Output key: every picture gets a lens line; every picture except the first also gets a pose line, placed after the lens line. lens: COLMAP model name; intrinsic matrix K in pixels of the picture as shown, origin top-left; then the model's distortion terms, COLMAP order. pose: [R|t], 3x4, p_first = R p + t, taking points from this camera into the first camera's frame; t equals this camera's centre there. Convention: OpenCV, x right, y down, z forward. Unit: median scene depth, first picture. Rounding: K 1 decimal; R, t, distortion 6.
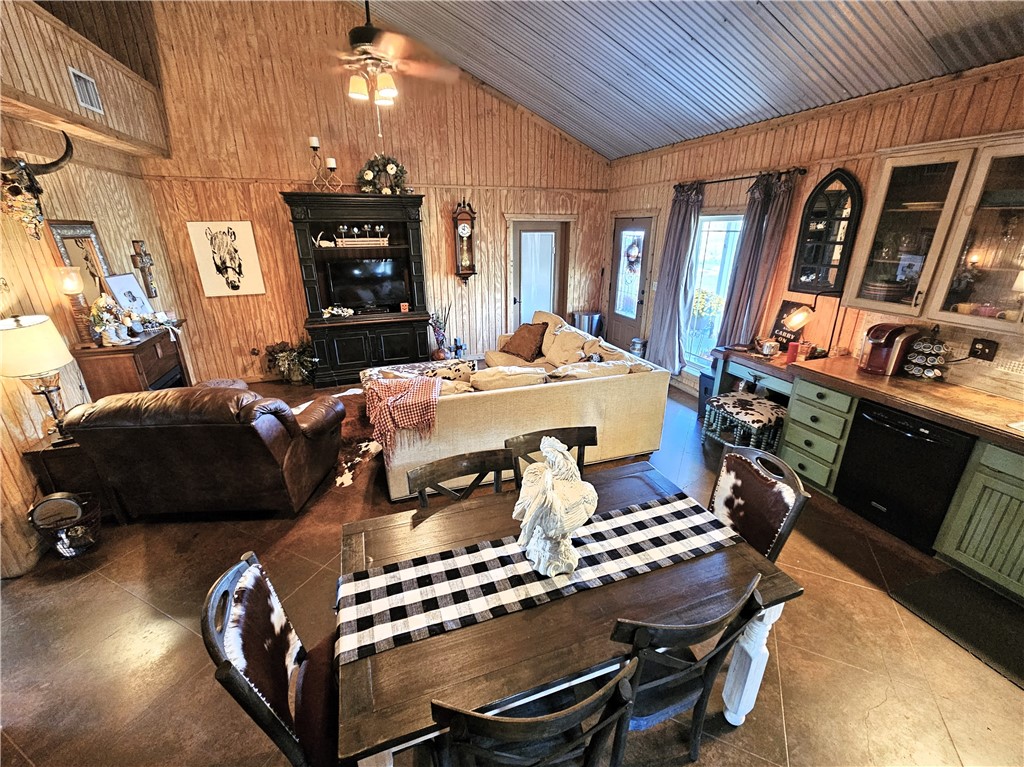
lens RADIAL K [[428.4, 0, 514.9], [0, 428.4, 385.9], [0, 0, 1]] dist [-0.000051, 0.000098]
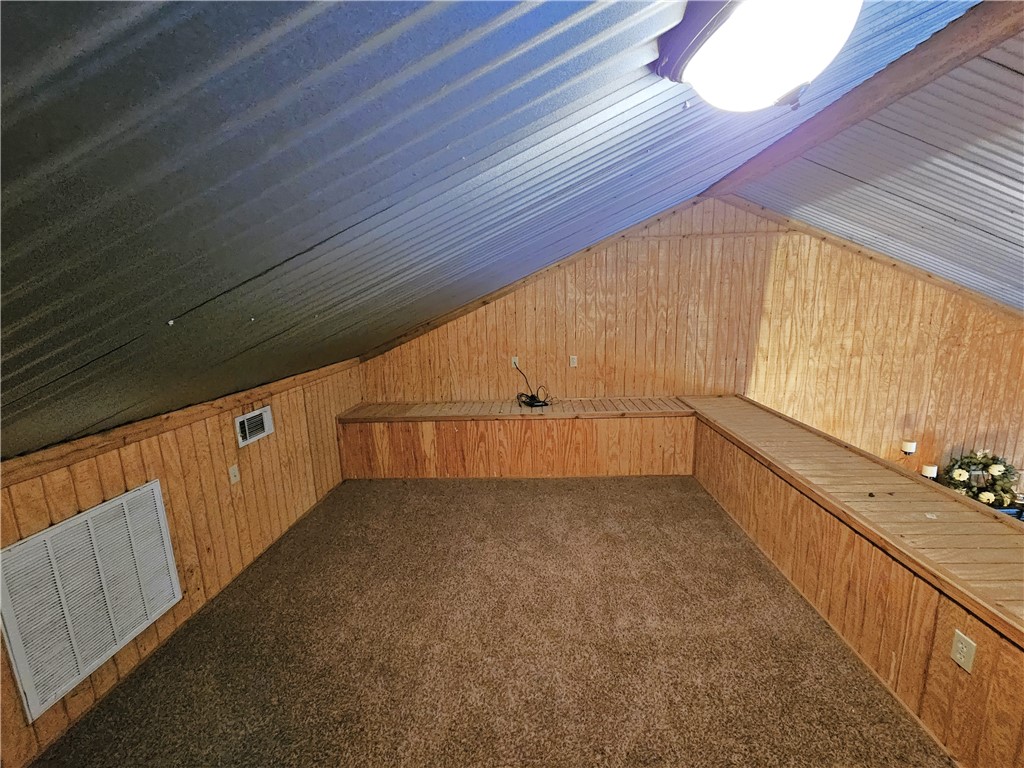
lens RADIAL K [[428.4, 0, 512.9], [0, 428.4, 384.4], [0, 0, 1]] dist [-0.000051, 0.000098]
pose [[0.923144, 0.045885, -0.381707, -0.776452], [-0.107044, 0.984268, -0.140562, -0.431893], [0.369253, 0.170619, 0.913533, -0.073915]]
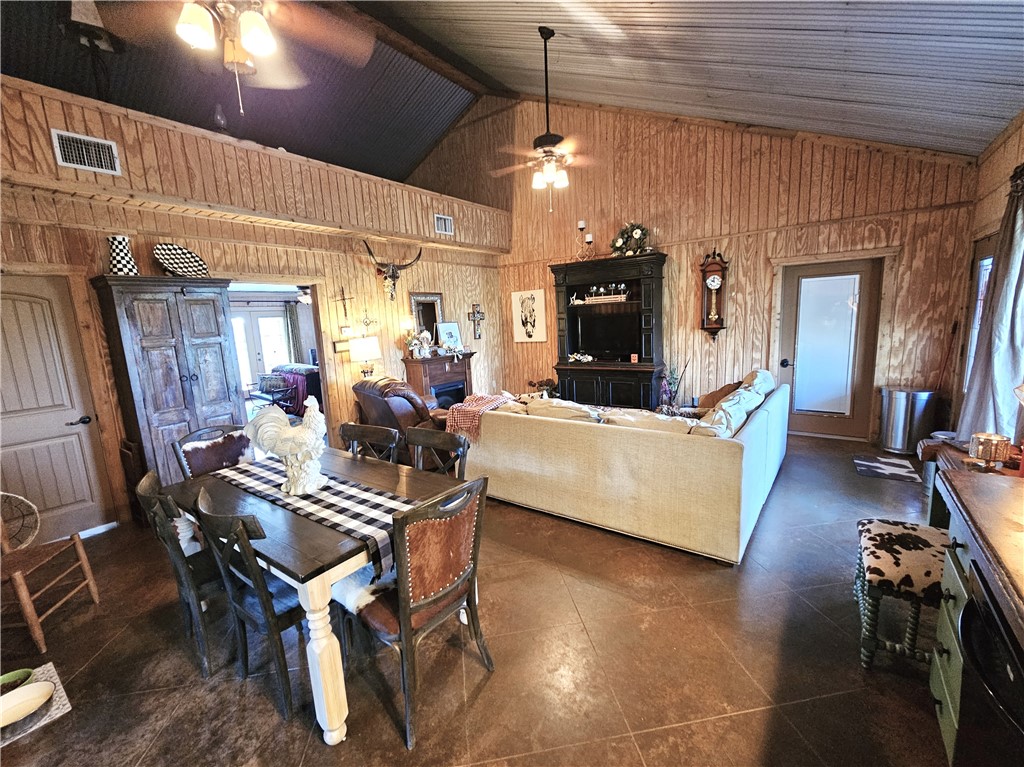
lens RADIAL K [[428.4, 0, 516.5], [0, 428.4, 387.8], [0, 0, 1]] dist [-0.000051, 0.000098]
pose [[0.567861, 0.108926, -0.815885, 0.454011], [-0.240790, 0.969829, -0.038112, -0.004970], [0.787117, 0.218099, 0.576957, 0.197009]]
